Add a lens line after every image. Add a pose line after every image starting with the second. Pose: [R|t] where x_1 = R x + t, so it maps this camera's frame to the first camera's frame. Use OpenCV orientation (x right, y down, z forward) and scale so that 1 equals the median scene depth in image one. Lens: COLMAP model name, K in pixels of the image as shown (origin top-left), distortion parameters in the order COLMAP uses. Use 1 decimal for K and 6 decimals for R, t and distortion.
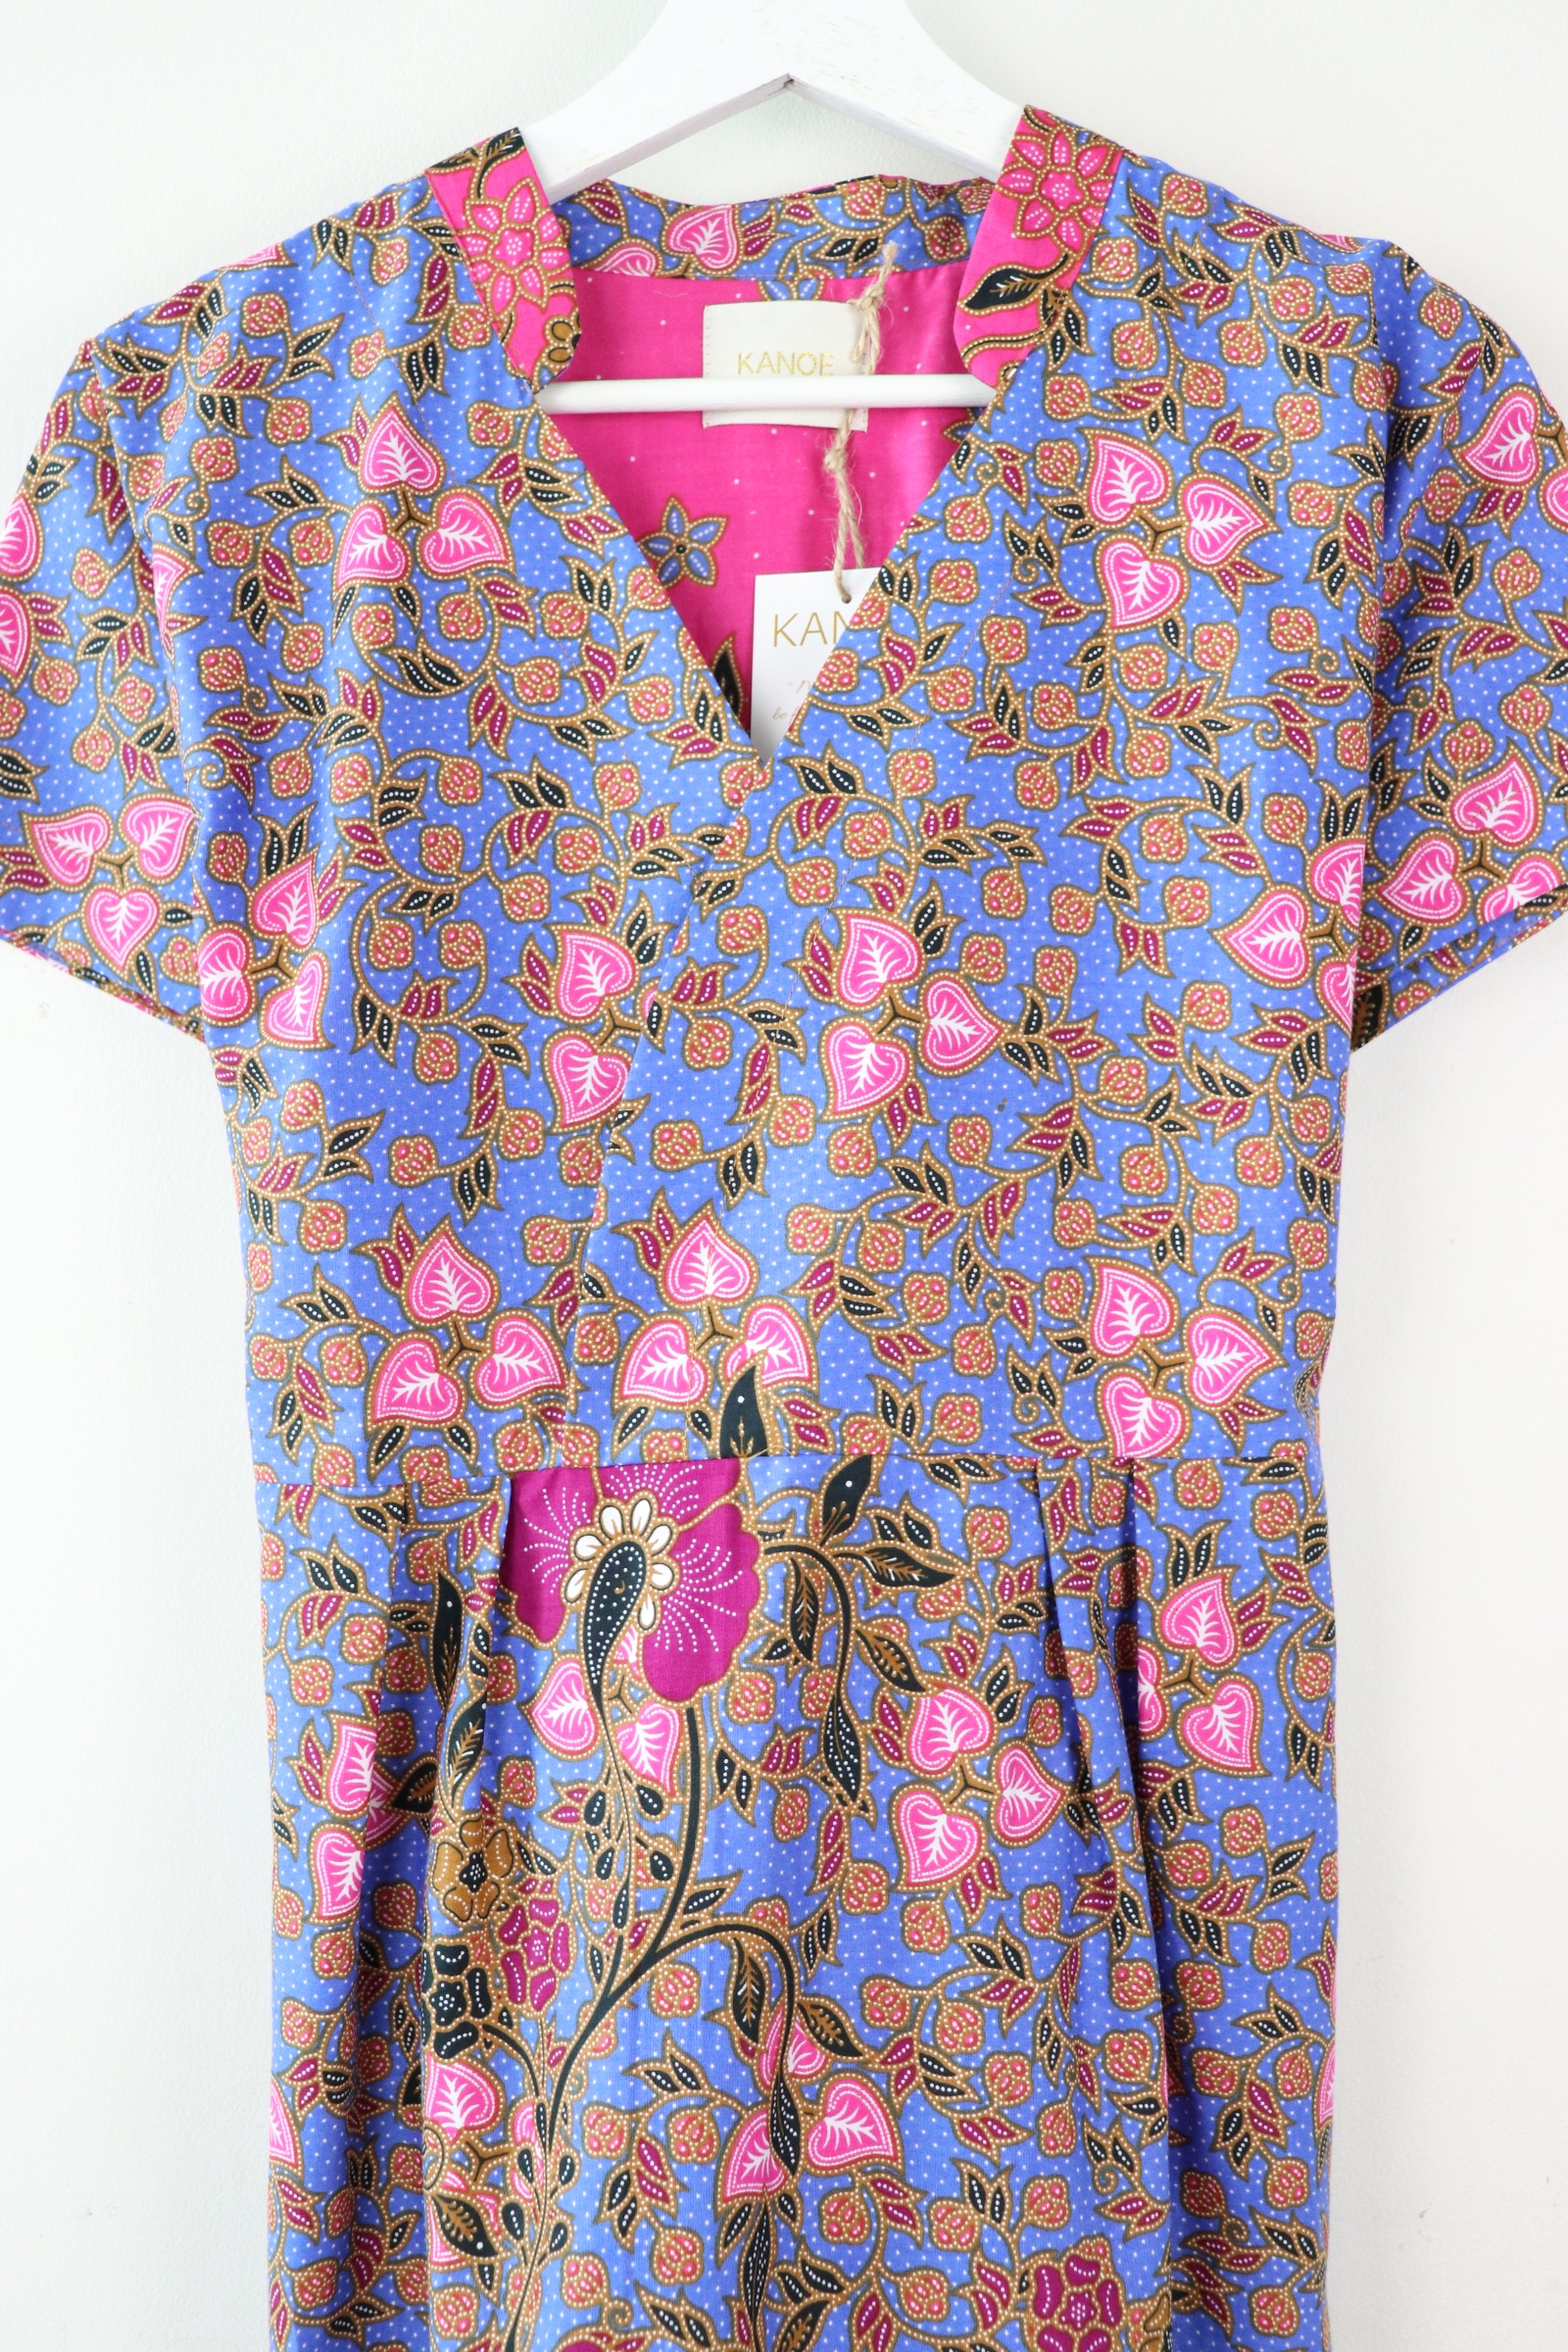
lens RADIAL K [[2464.5, 0, 777.6], [0, 2464.5, 1179.2], [0, 0, 1]] dist [-0.086207, 0.000000]
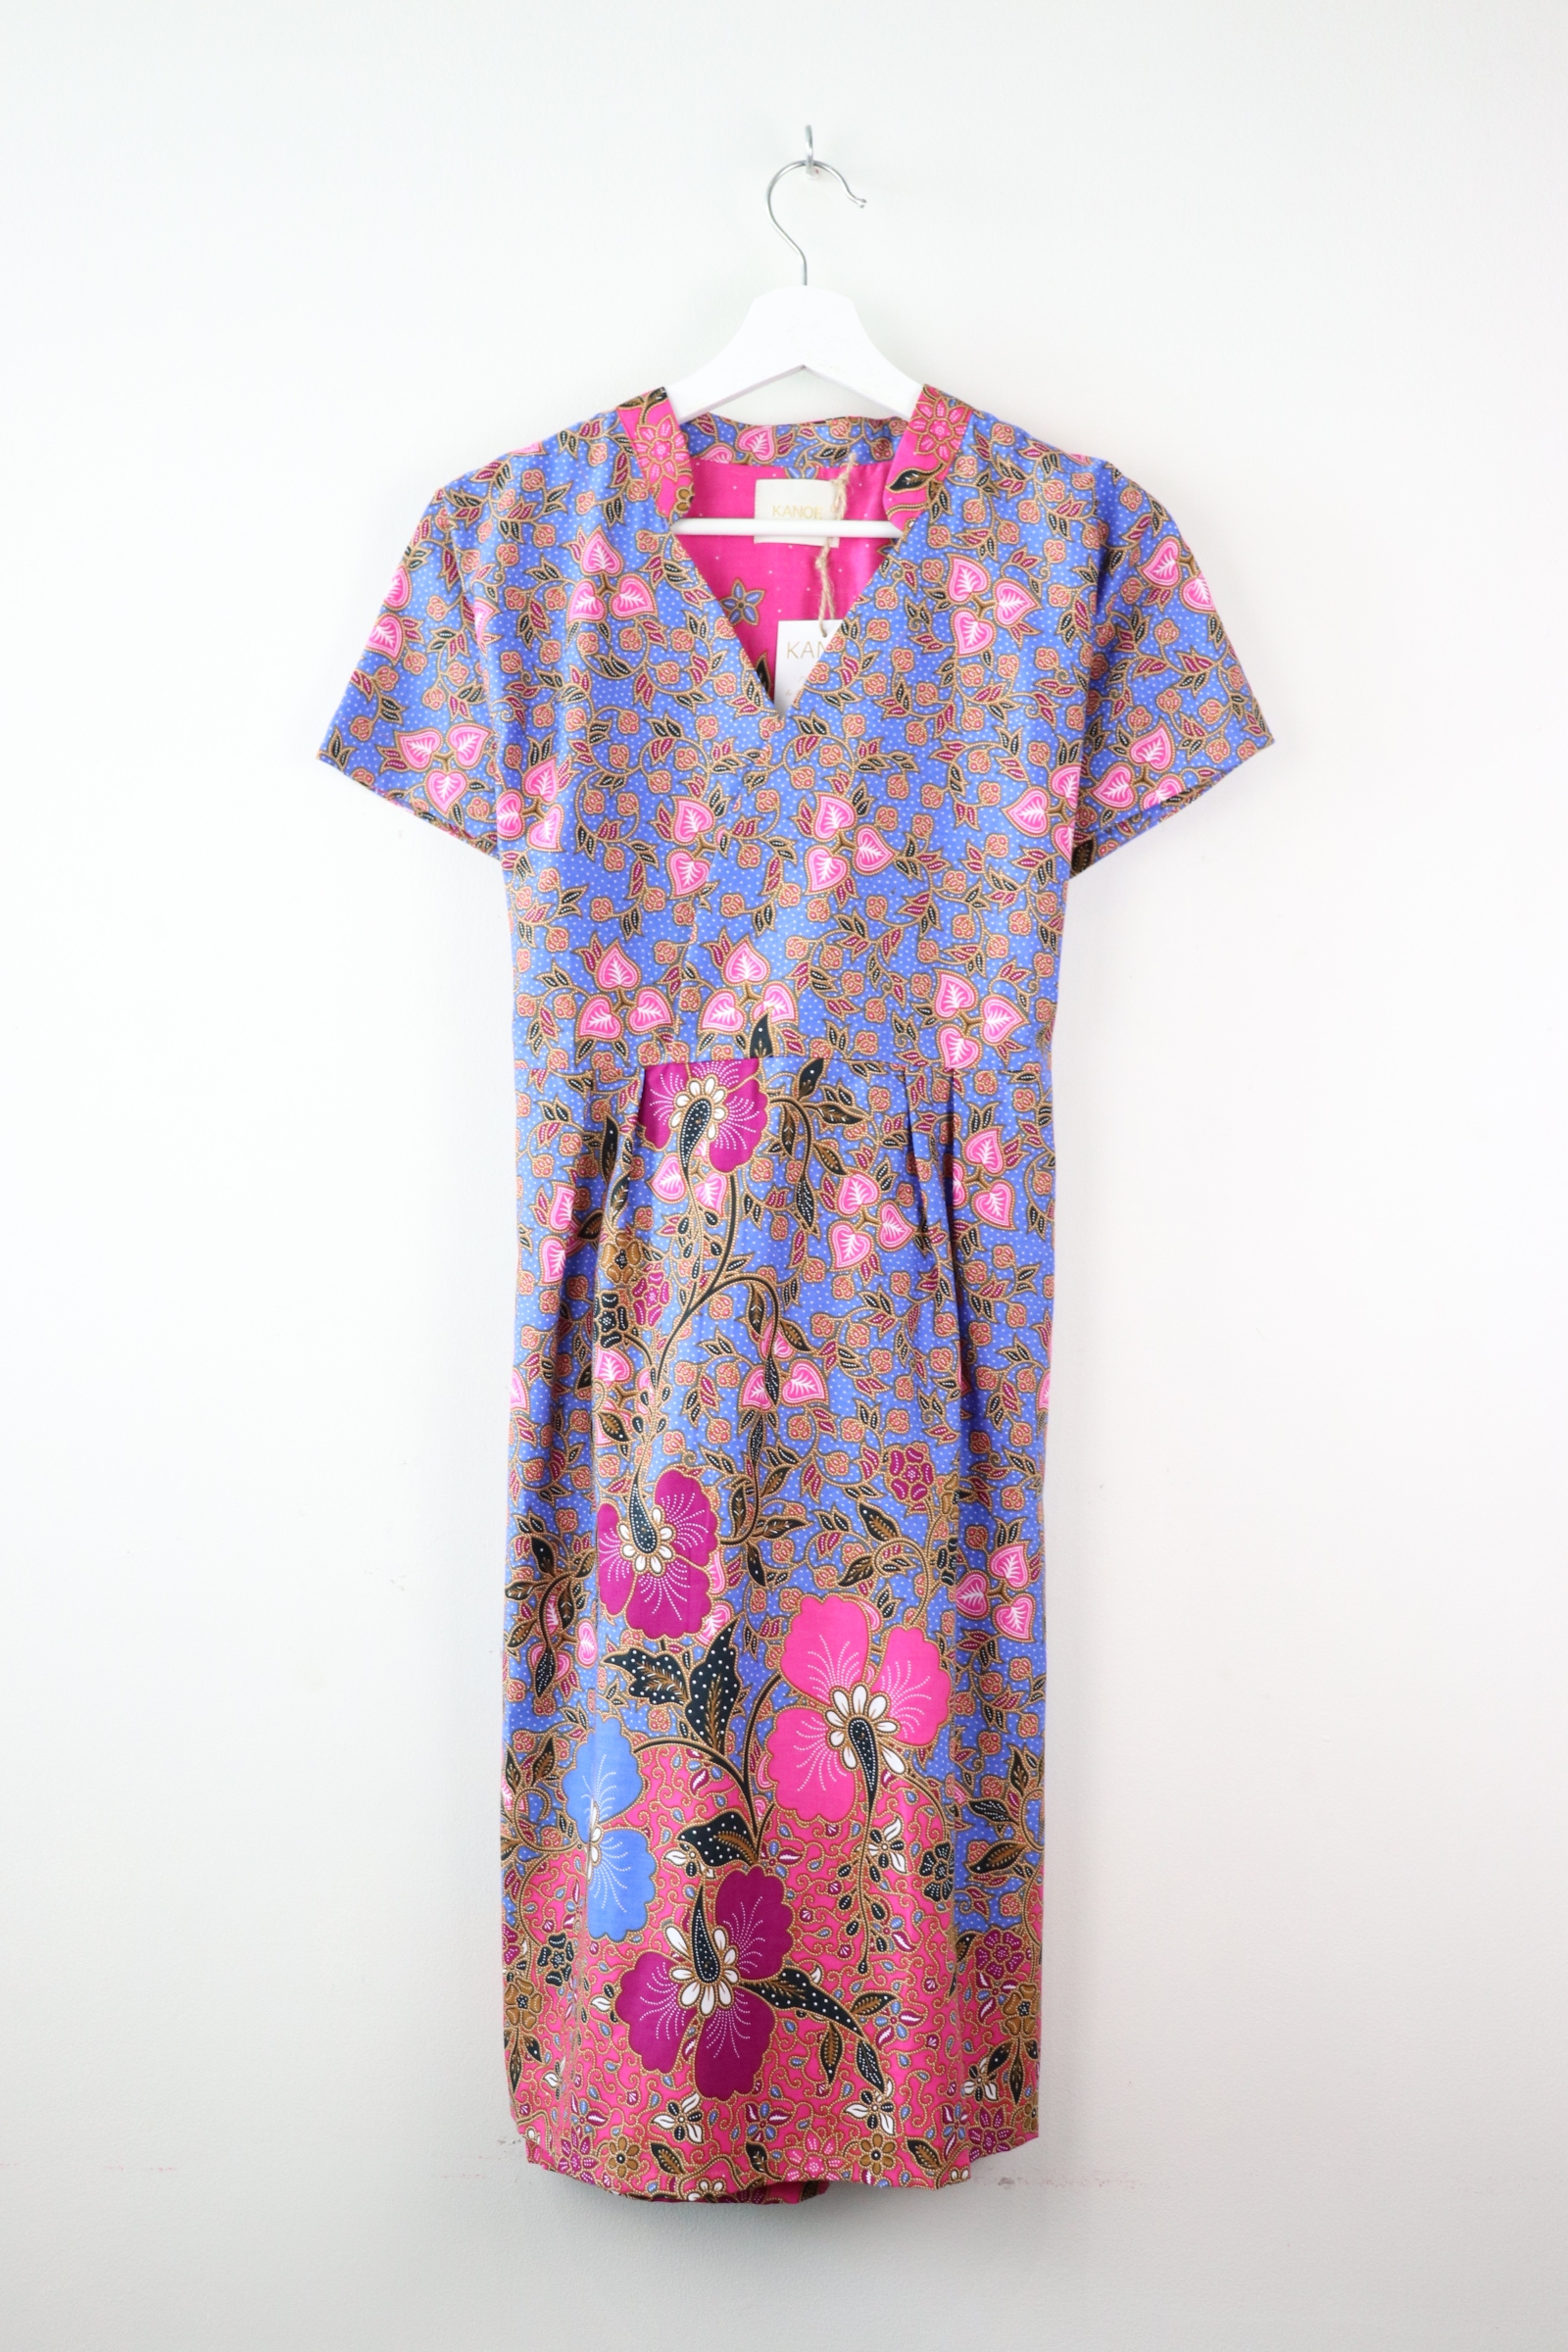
lens RADIAL K [[2464.5, 0, 769.0], [0, 2464.5, 1217.4], [0, 0, 1]] dist [-0.086207, 0.000000]
pose [[0.999544, 0.029845, 0.004564, -0.012190], [-0.029954, 0.999217, 0.025859, 0.187160], [-0.003788, -0.025984, 0.999655, -1.015767]]
